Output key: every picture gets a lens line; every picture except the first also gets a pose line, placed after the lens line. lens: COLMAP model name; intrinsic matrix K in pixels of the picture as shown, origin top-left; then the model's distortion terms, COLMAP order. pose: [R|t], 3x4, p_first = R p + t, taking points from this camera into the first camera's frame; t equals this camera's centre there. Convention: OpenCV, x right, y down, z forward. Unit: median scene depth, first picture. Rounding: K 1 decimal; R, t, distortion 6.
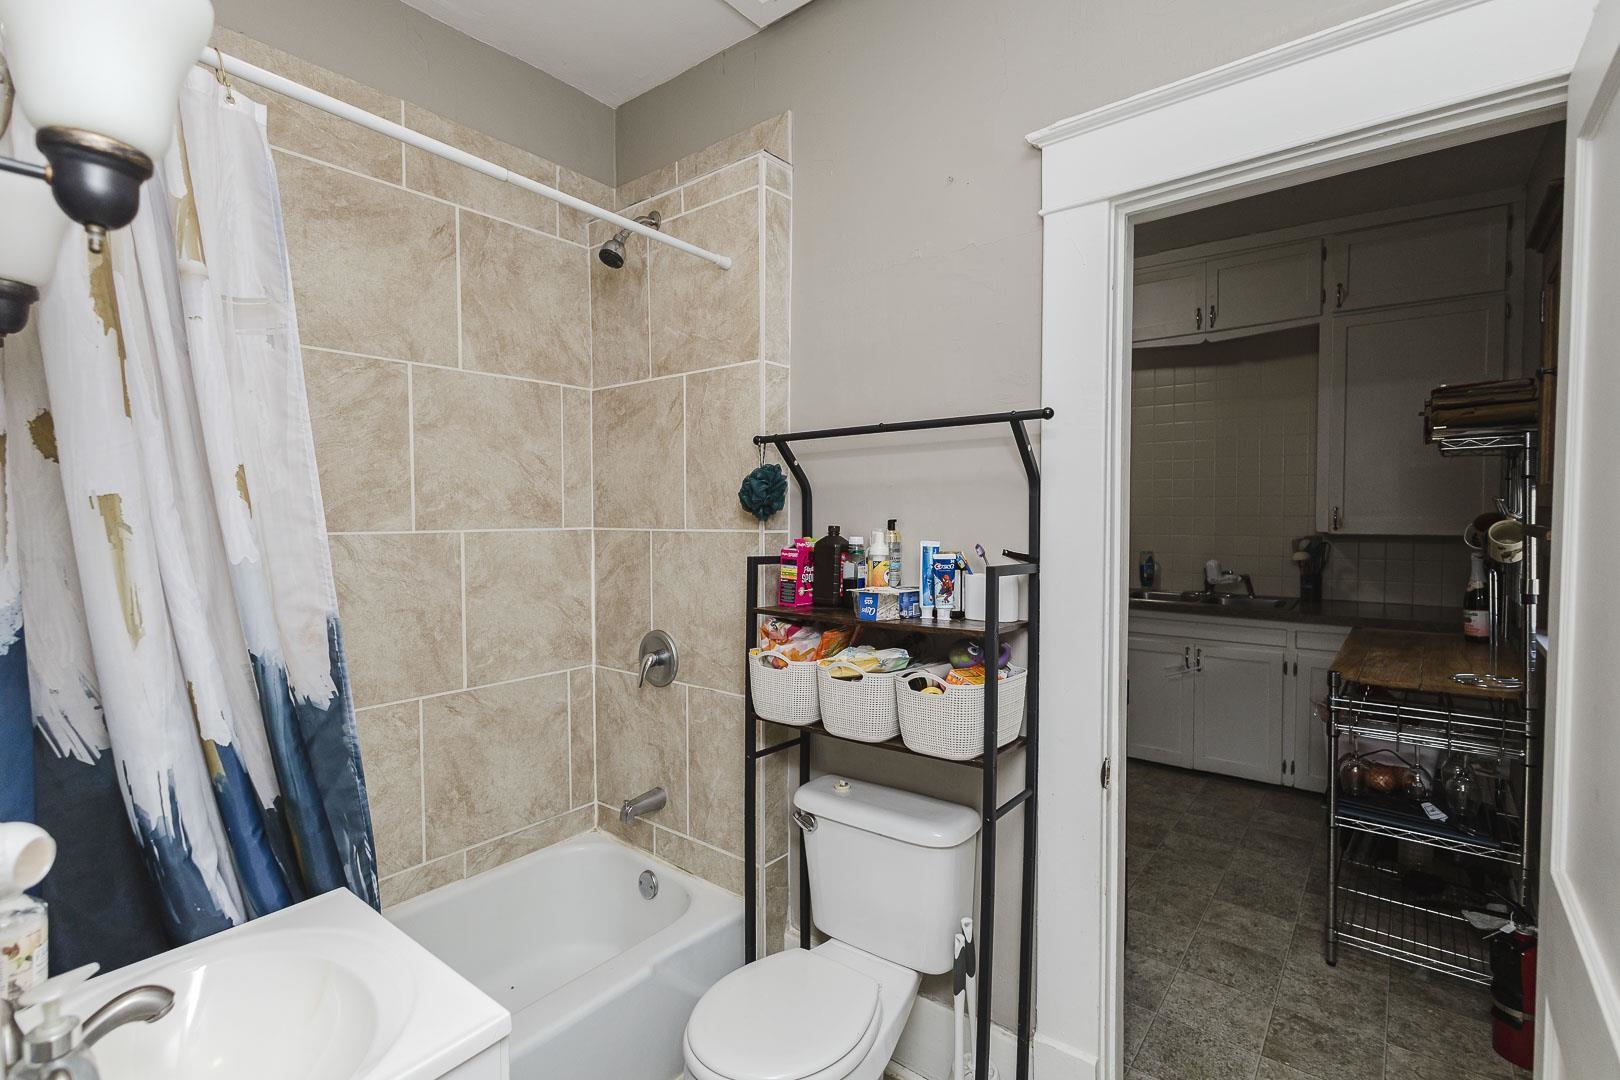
lens RADIAL K [[743.5, 0, 812.3], [0, 743.5, 535.2], [0, 0, 1]] dist [0.010614, -0.003066]
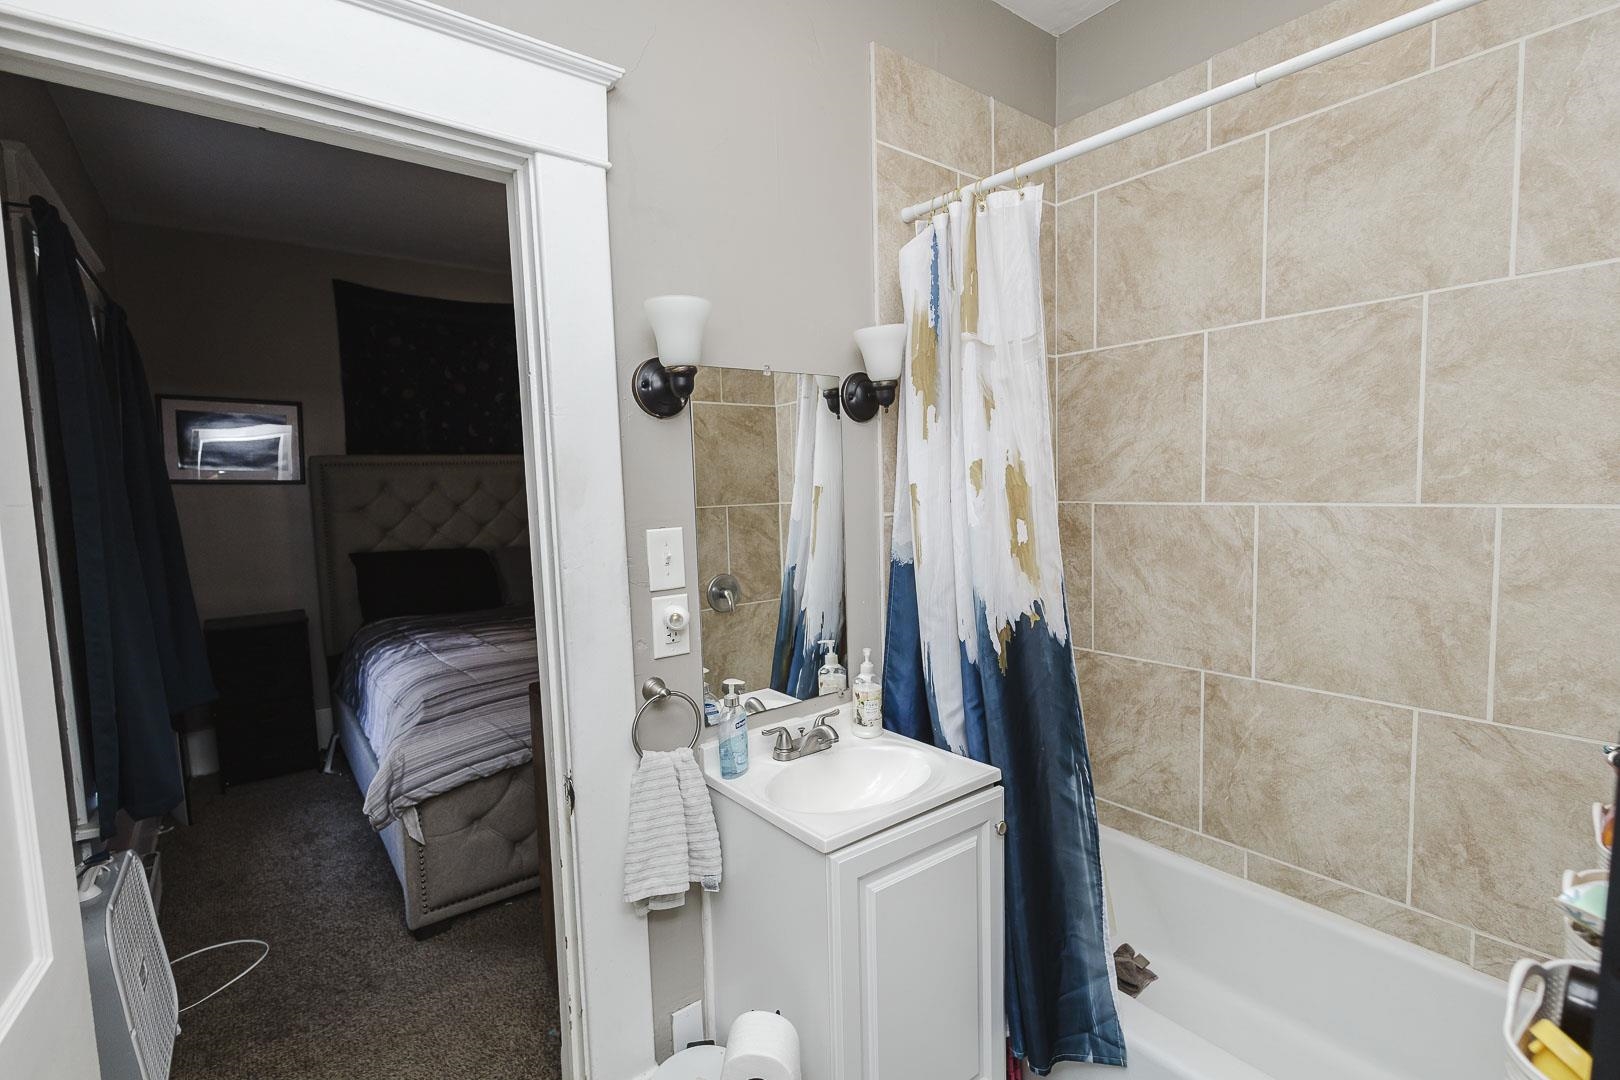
lens RADIAL K [[743.5, 0, 811.3], [0, 743.5, 539.4], [0, 0, 1]] dist [0.010614, -0.003066]
pose [[-0.238956, 0.084622, -0.967336, 0.409269], [-0.003935, 0.996103, 0.088111, -0.035935], [0.971022, 0.024861, -0.237692, 0.548890]]
